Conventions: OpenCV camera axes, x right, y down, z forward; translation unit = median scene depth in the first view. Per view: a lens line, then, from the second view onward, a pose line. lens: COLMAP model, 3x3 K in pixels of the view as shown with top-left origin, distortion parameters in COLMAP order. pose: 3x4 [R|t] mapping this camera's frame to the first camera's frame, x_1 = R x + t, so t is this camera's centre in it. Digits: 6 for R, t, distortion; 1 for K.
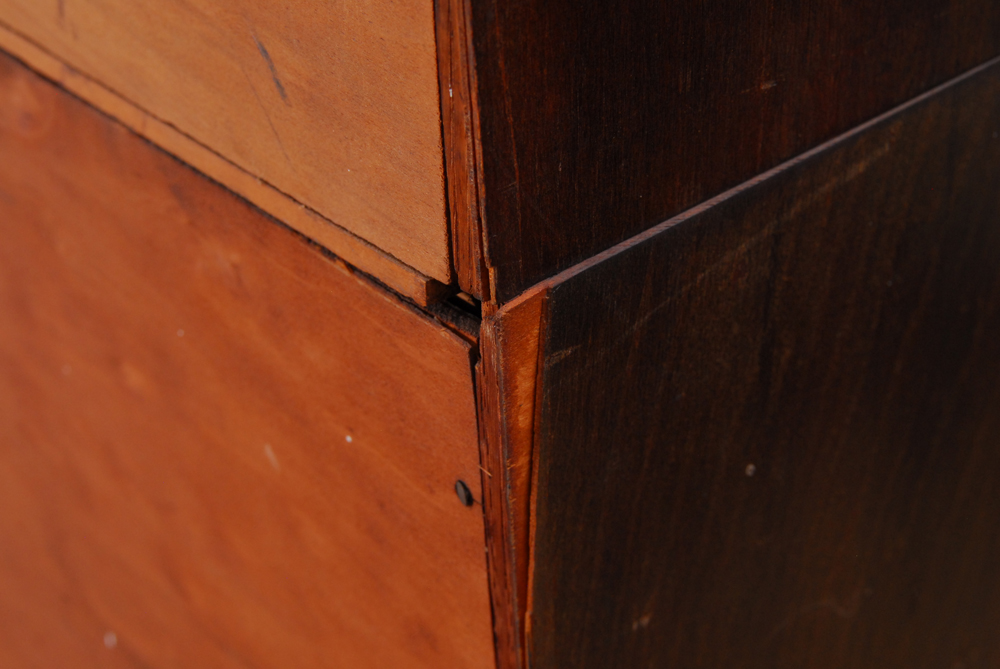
lens RADIAL K [[1670.6, 0, 500.0], [0, 1670.6, 334.5], [0, 0, 1]] dist [-0.039637, -0.047164]
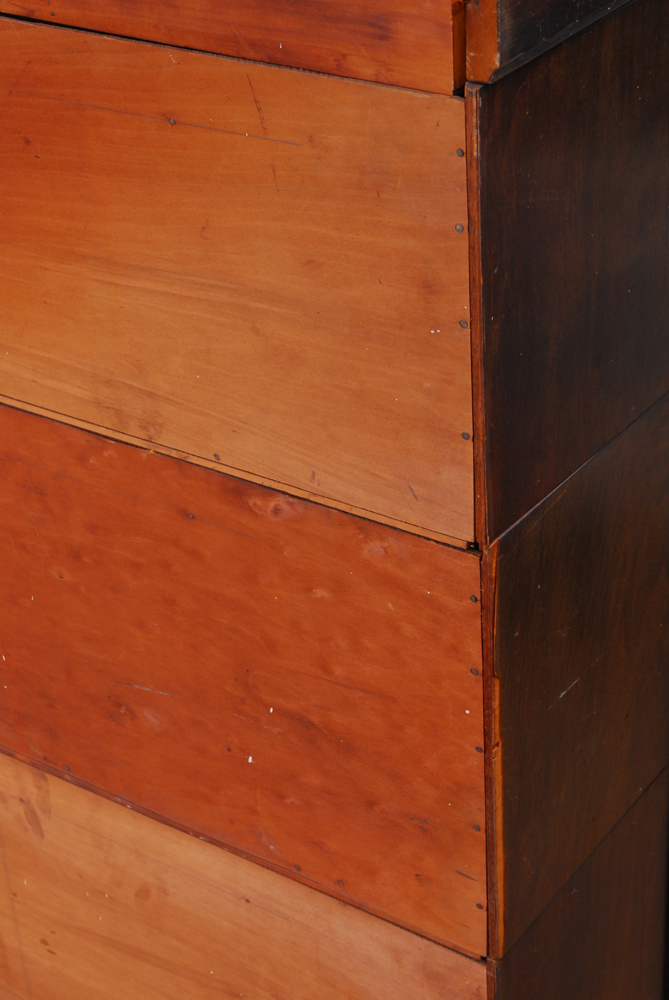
lens RADIAL K [[1670.6, 0, 334.5], [0, 1670.6, 500.0], [0, 0, 1]] dist [-0.039637, -0.047164]
pose [[0.973322, -0.125443, 0.192116, -1.008802], [0.138291, 0.988867, -0.054942, 0.039361], [-0.183085, 0.080044, 0.979833, -2.590060]]
